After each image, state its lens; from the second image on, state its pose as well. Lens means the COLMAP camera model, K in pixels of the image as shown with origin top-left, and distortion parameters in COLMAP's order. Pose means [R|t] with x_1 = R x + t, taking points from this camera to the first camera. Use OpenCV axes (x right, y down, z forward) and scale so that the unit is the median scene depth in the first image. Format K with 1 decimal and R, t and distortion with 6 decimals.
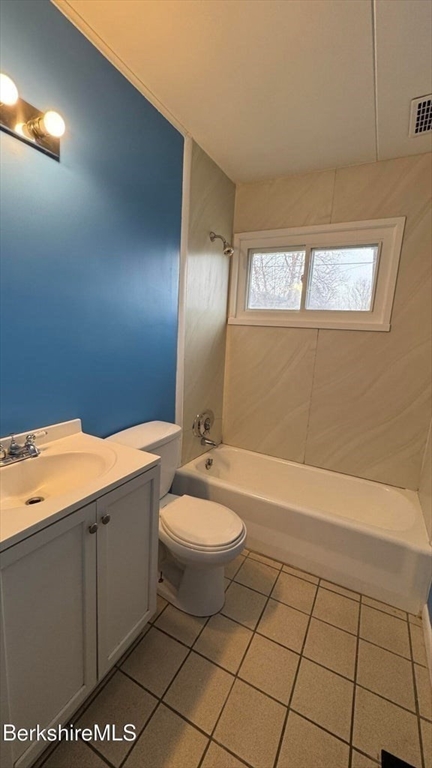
lens RADIAL K [[307.0, 0, 217.6], [0, 307.0, 383.1], [0, 0, 1]] dist [-0.003042, -0.000196]
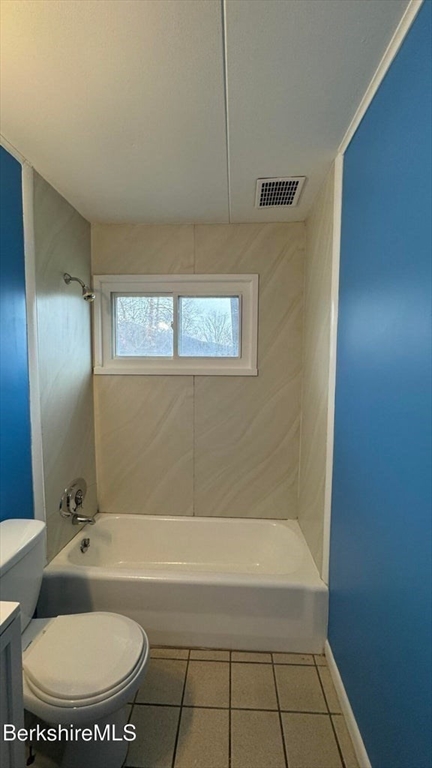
lens RADIAL K [[307.0, 0, 217.6], [0, 307.0, 383.1], [0, 0, 1]] dist [-0.003042, -0.000196]
pose [[0.906147, -0.078420, 0.415630, -0.014766], [0.114764, 0.991383, -0.063154, -0.081110], [-0.407096, 0.104926, 0.907338, 0.072938]]
